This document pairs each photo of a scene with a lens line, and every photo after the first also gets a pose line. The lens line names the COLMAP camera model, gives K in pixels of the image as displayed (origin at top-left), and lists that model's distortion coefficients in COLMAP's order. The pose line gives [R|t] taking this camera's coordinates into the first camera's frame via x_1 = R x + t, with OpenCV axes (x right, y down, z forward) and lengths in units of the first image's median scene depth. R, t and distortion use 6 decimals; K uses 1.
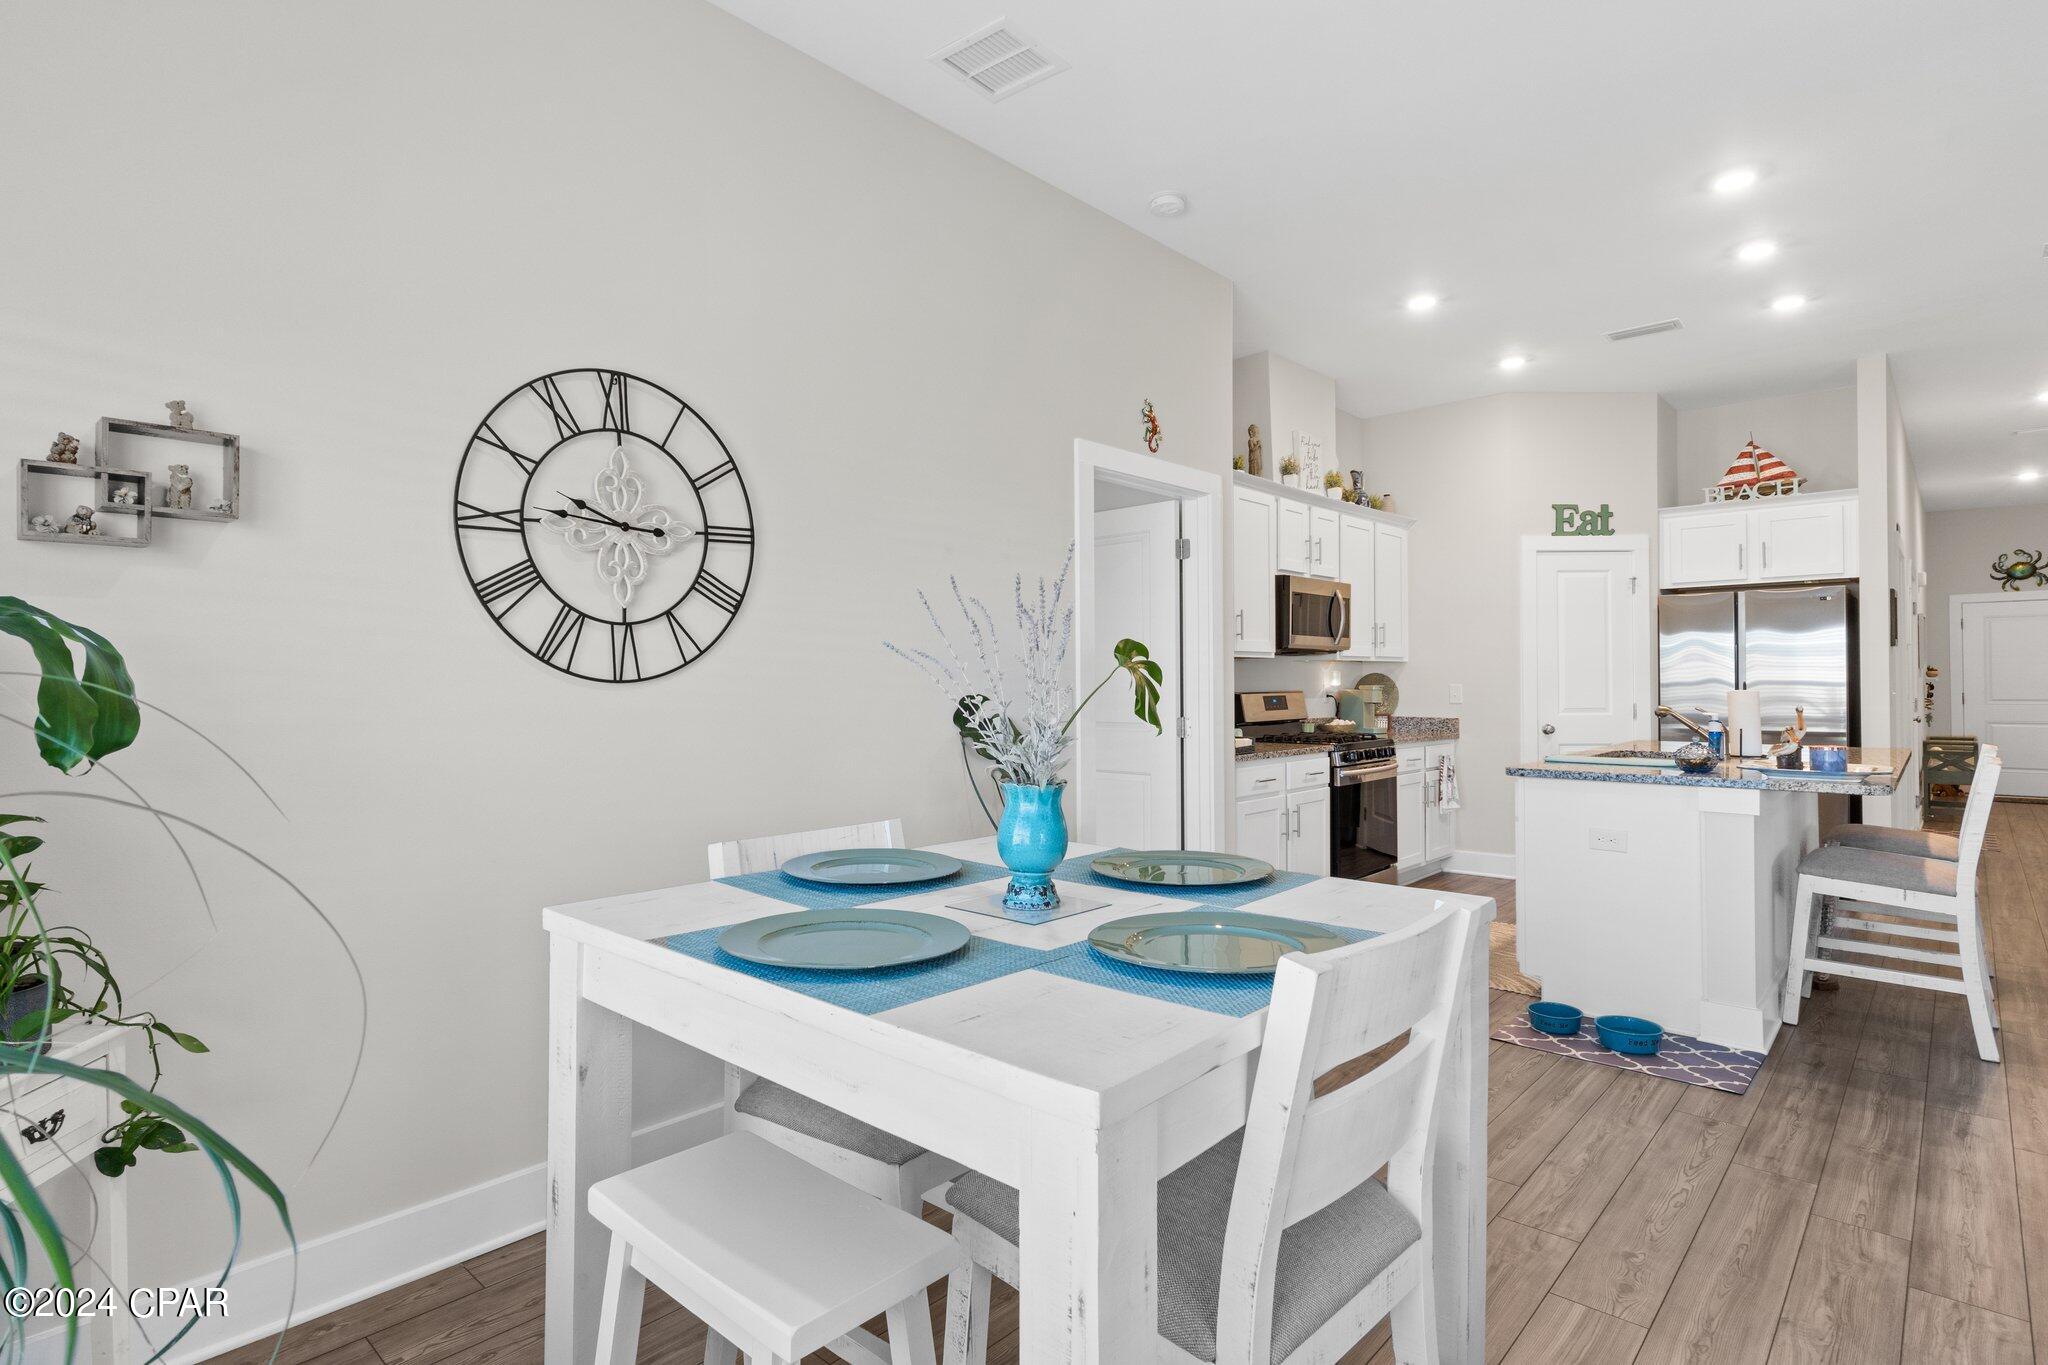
lens RADIAL K [[1078.1, 0, 1032.7], [0, 1078.1, 652.5], [0, 0, 1]] dist [0.045654, 0.000124]
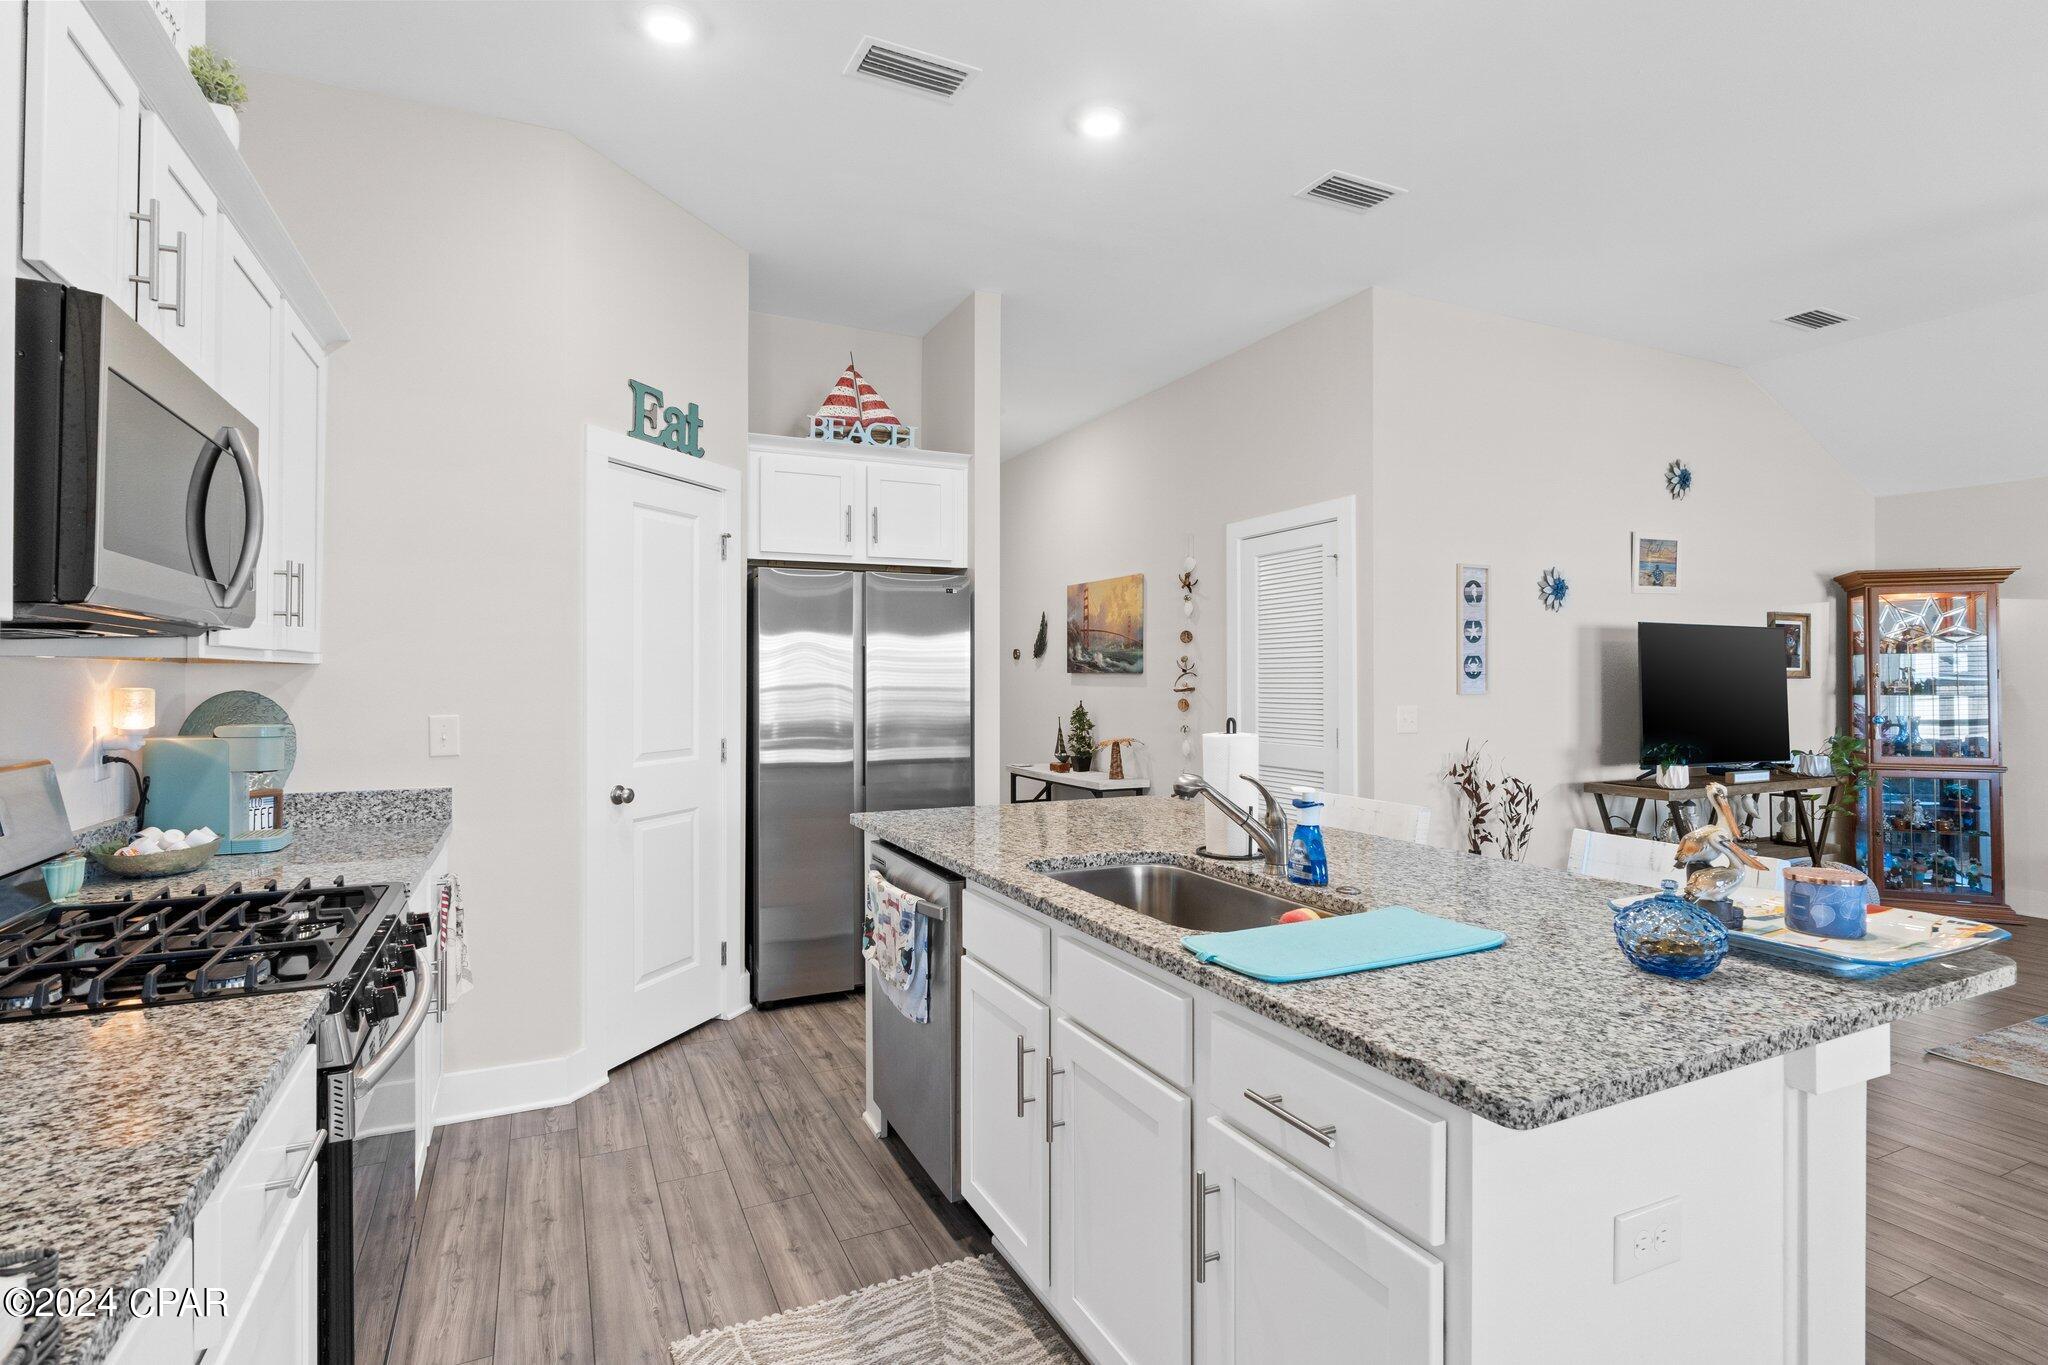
lens RADIAL K [[996.5, 0, 1024.0], [0, 996.5, 682.5], [0, 0, 1]] dist [0.001396, 0.000256]
pose [[0.401741, 0.000387, 0.915753, 0.157934], [-0.027666, 0.999549, 0.011714, 0.005958], [-0.915335, -0.030041, 0.401570, 0.959828]]
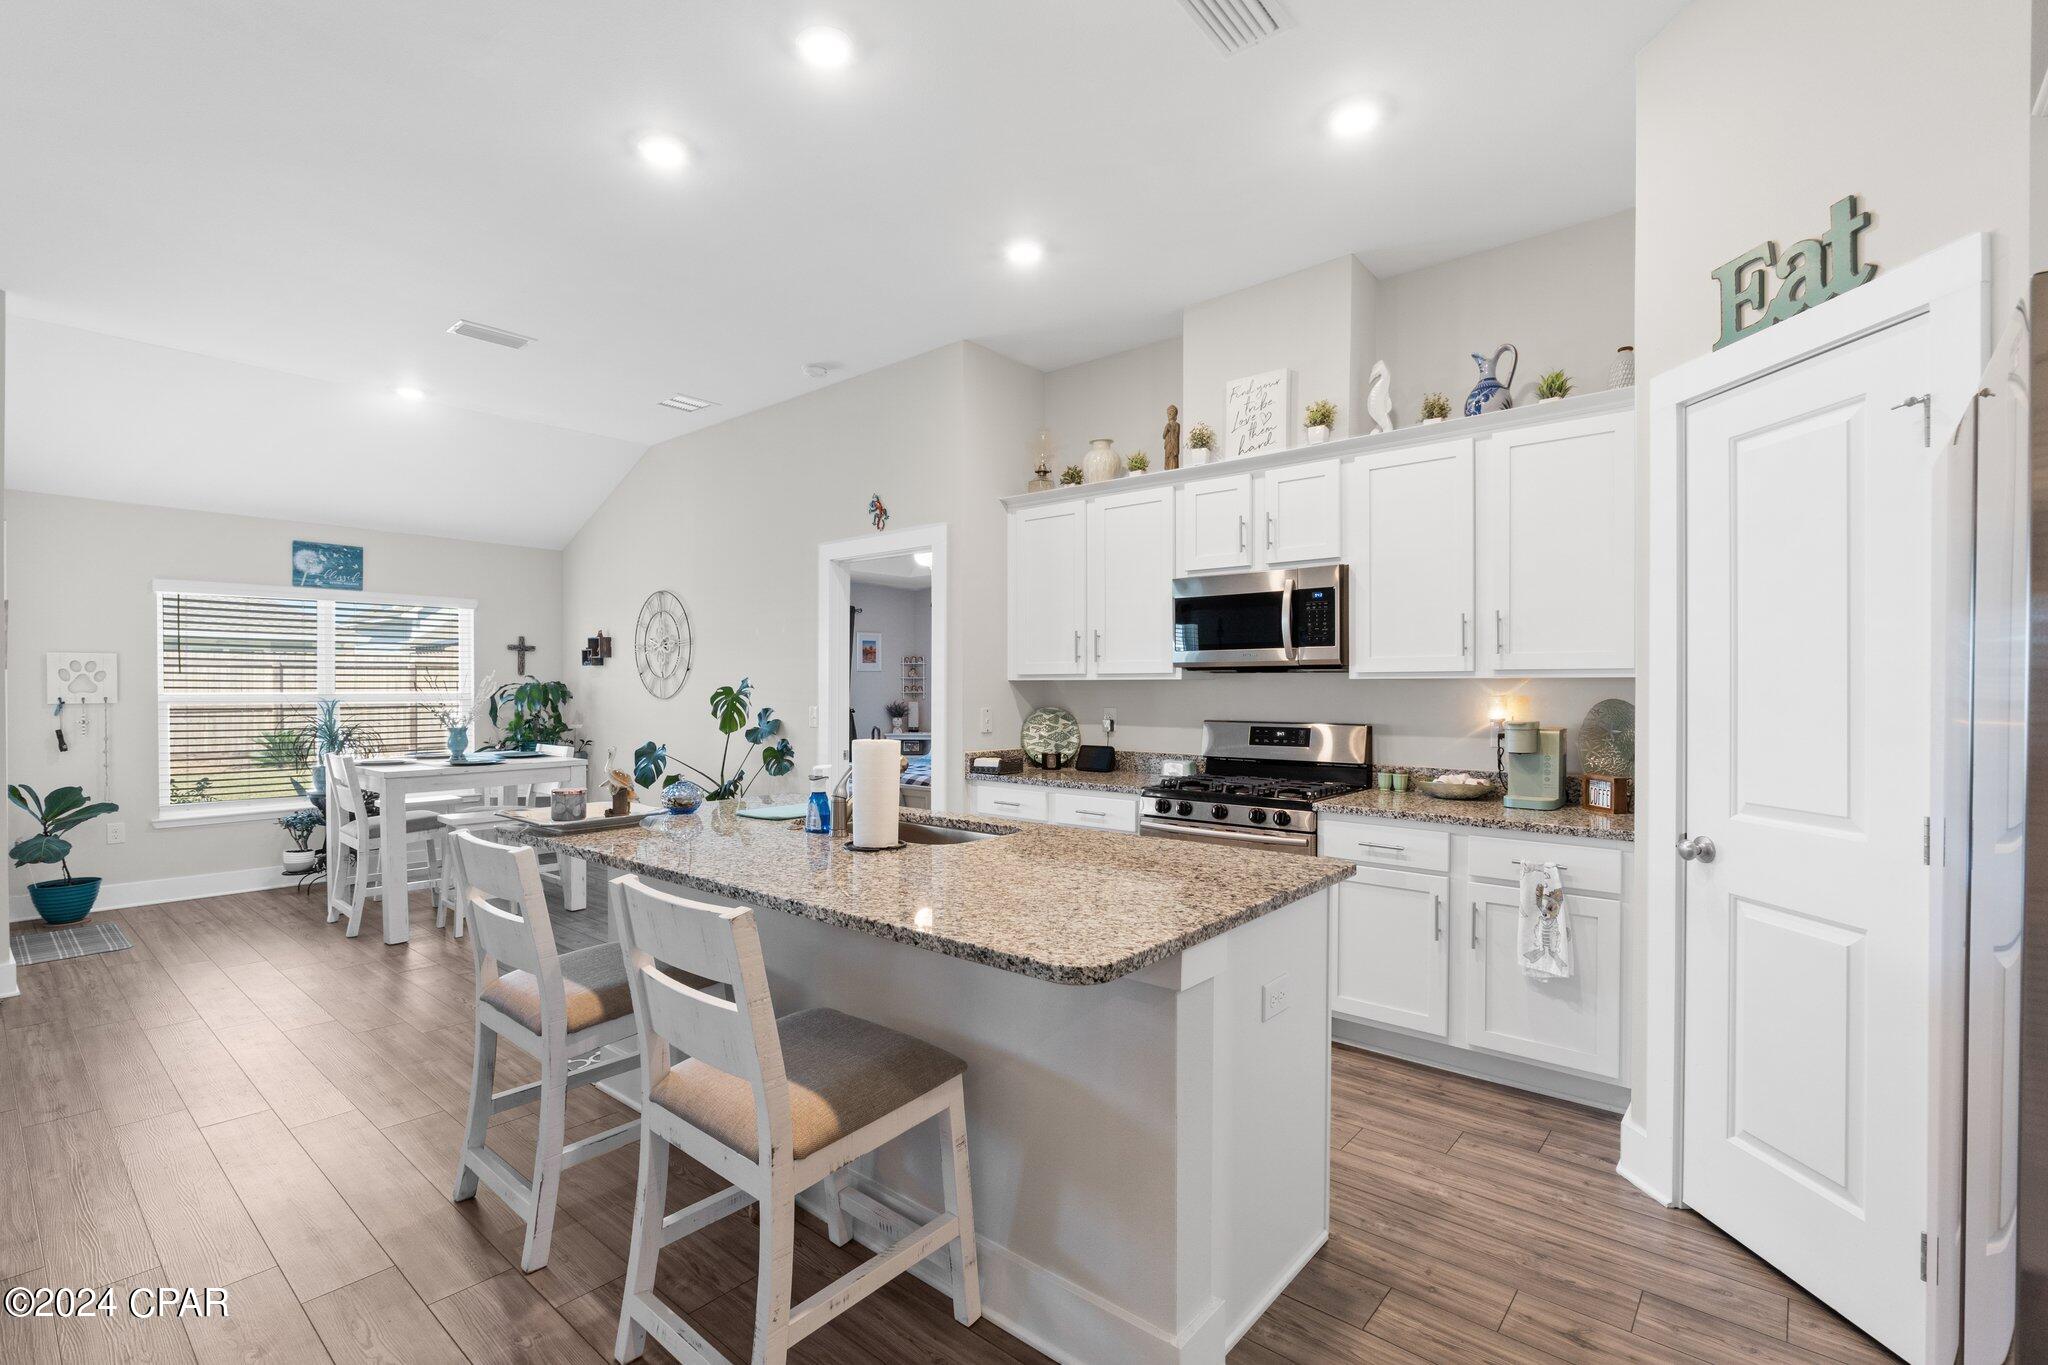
lens RADIAL K [[945.3, 0, 1022.4], [0, 945.3, 703.6], [0, 0, 1]] dist [0.000527, -0.000125]
pose [[0.000313, 0.020842, -0.999783, 1.266088], [0.024786, 0.999475, 0.020843, 0.006921], [0.999693, -0.024787, -0.000204, 1.165088]]
